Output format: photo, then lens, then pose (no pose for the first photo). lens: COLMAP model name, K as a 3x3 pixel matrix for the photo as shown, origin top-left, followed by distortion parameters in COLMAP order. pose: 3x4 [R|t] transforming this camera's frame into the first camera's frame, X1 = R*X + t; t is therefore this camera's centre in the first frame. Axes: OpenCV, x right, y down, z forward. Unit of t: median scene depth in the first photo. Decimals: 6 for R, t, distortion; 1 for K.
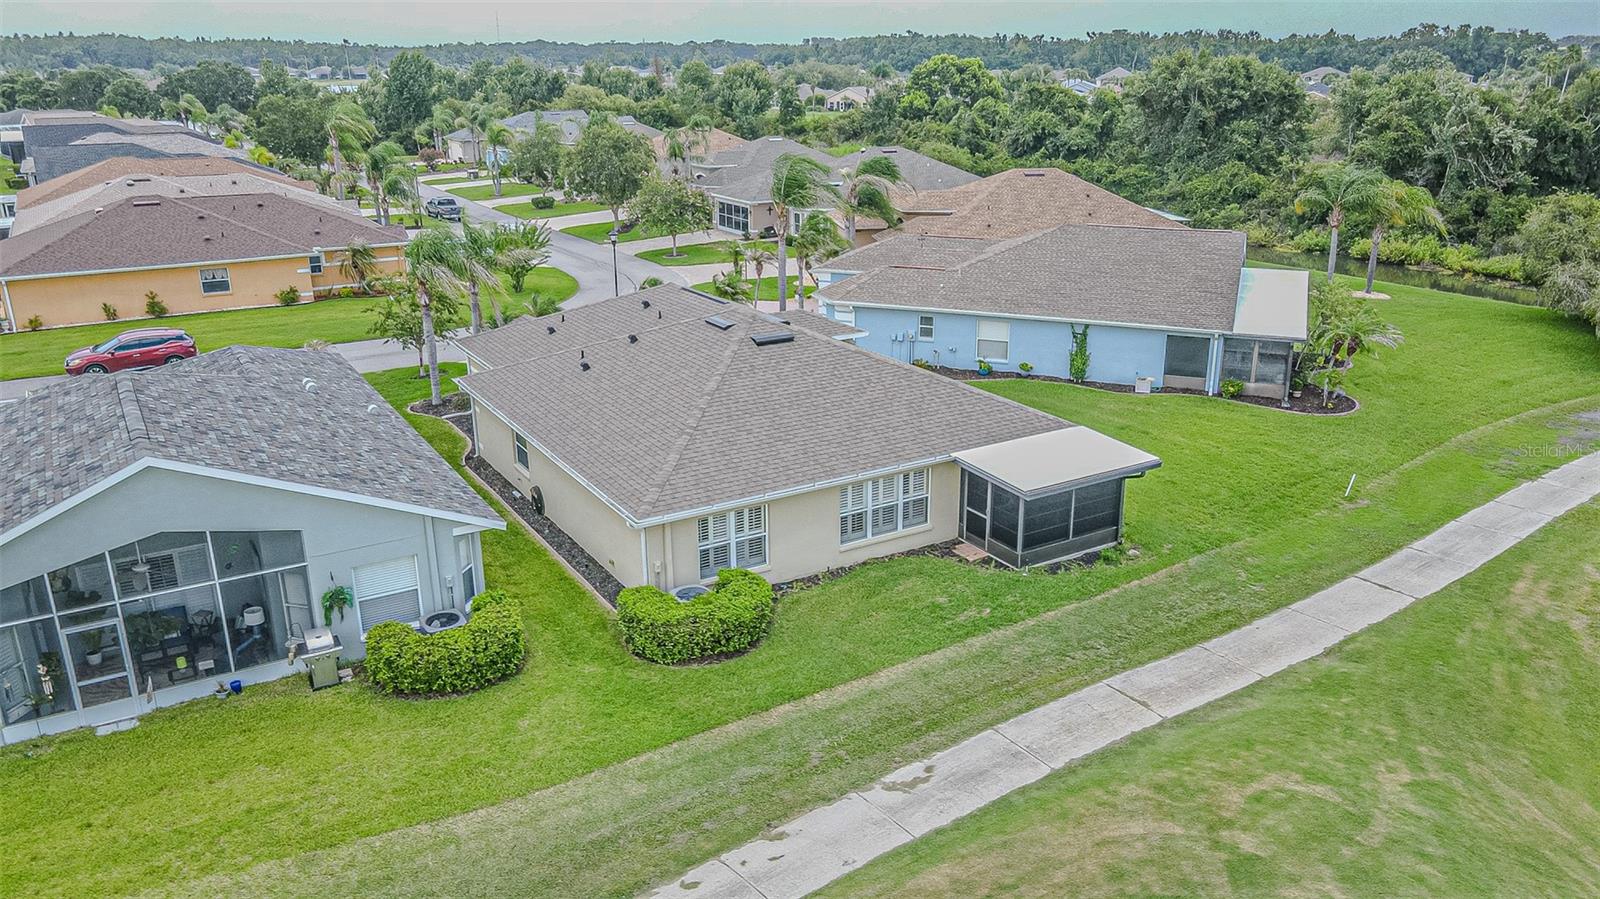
lens RADIAL K [[1190.4, 0, 800.0], [0, 1190.4, 449.5], [0, 0, 1]] dist [-0.011656, 0.043916]
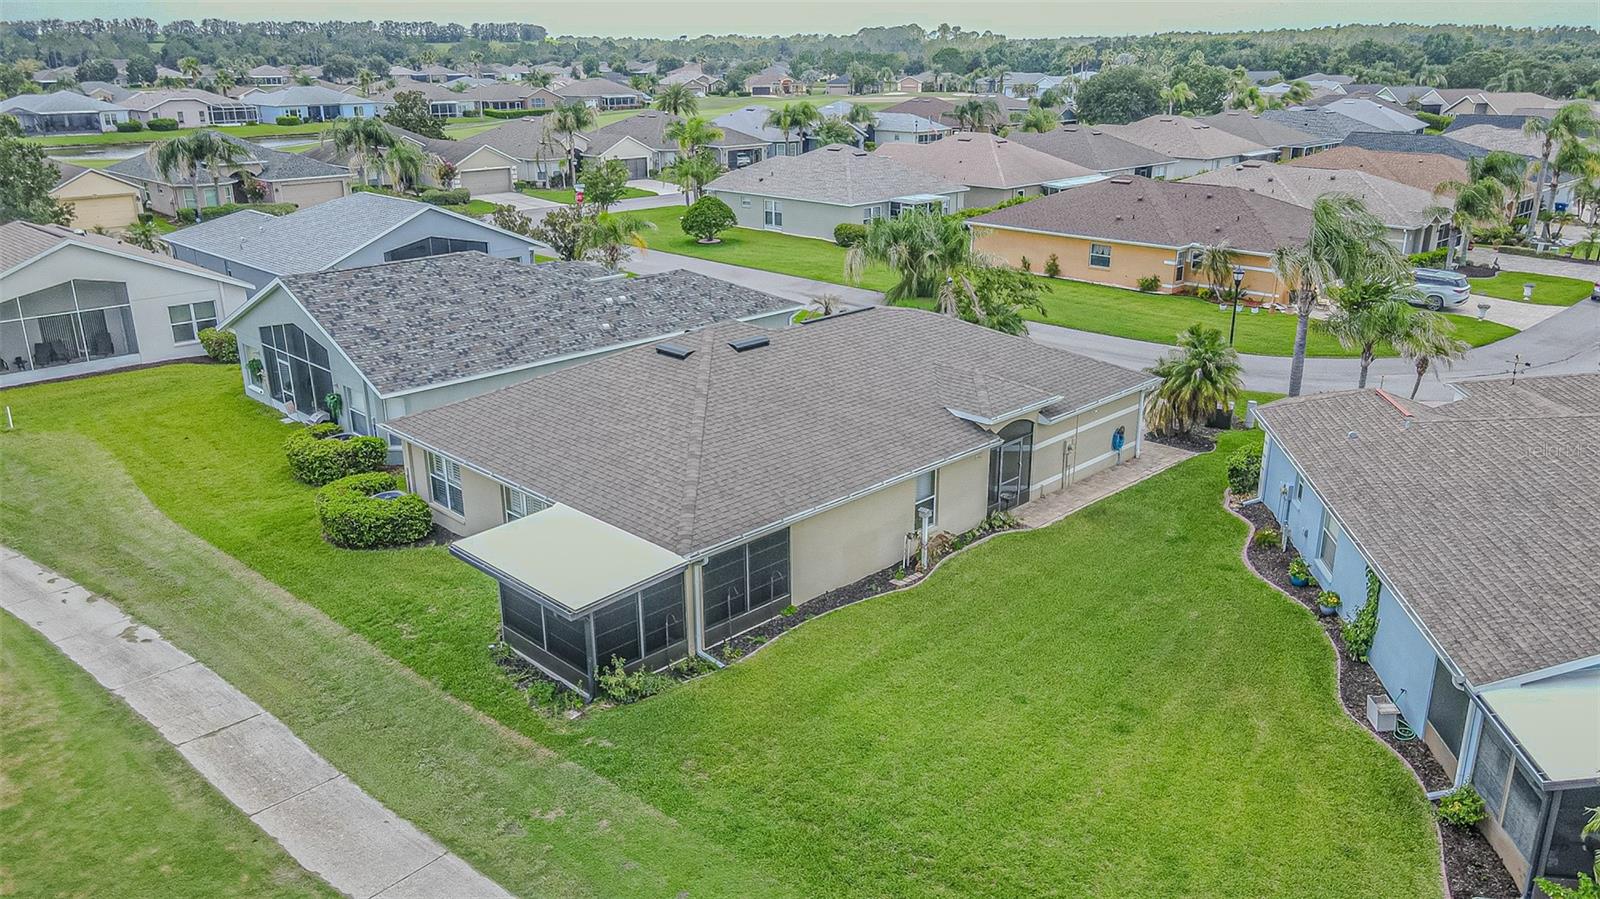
lens RADIAL K [[1190.4, 0, 800.0], [0, 1190.4, 449.5], [0, 0, 1]] dist [-0.011656, 0.043916]
pose [[0.240895, 0.315438, -0.917861, 1.153426], [-0.306344, 0.922078, 0.236487, -0.352902], [0.920936, 0.224213, 0.318756, 1.025729]]
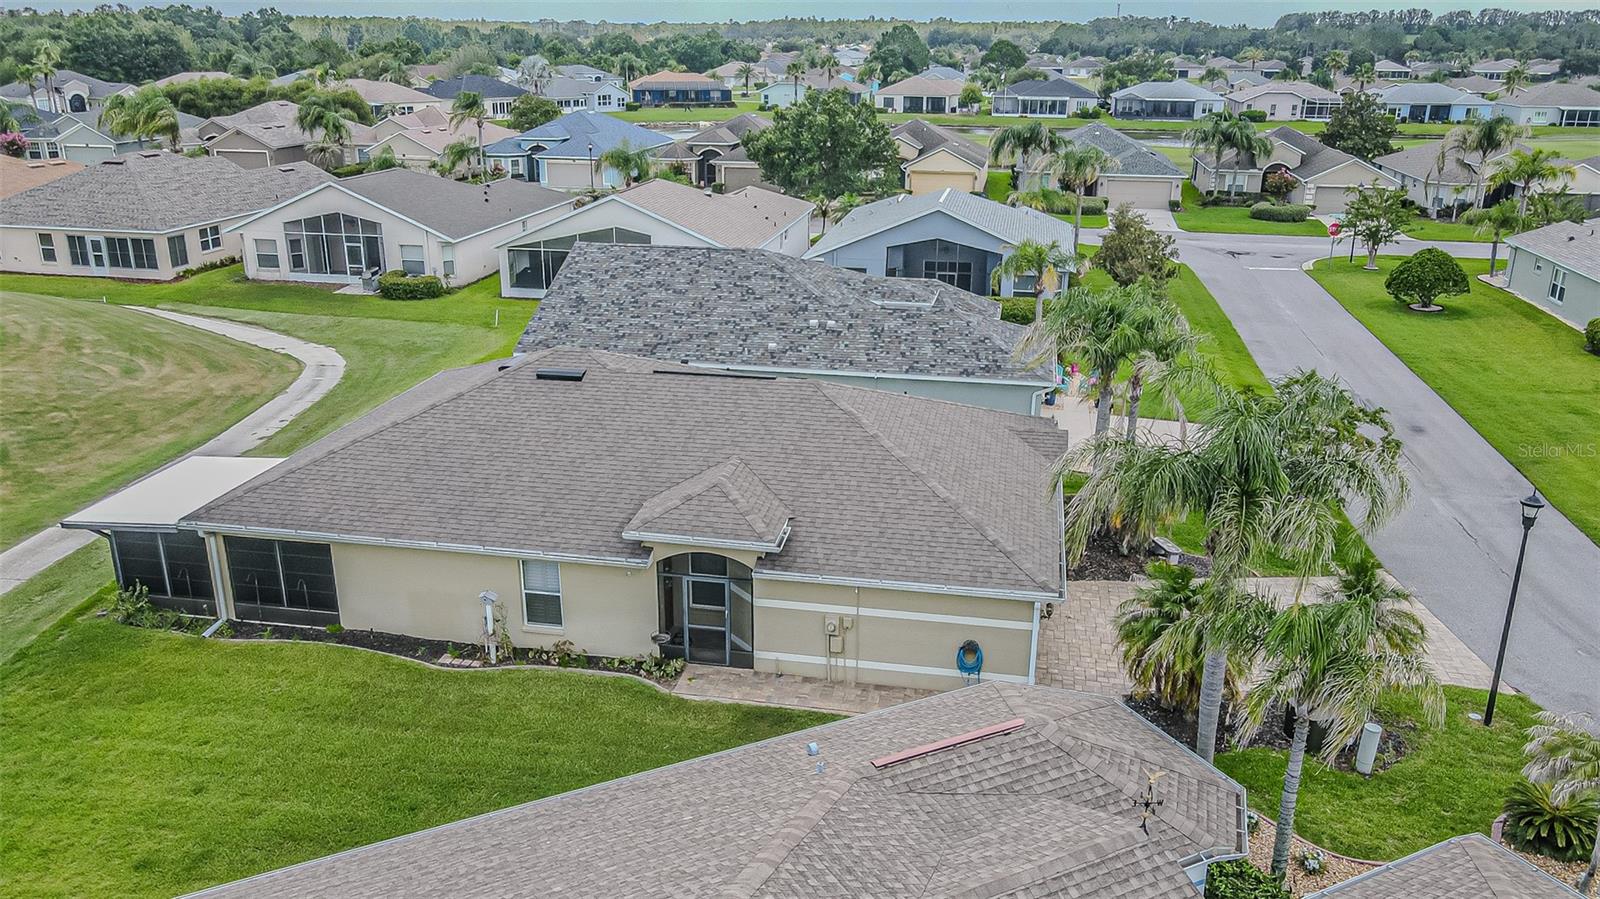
lens RADIAL K [[1230.5, 0, 800.0], [0, 1230.5, 449.5], [0, 0, 1]] dist [0.004804, 0.013812]
pose [[-0.666938, 0.237798, -0.706149, 0.673119], [-0.242710, 0.826687, 0.507622, -0.740954], [0.704476, 0.509942, -0.493633, 2.126503]]
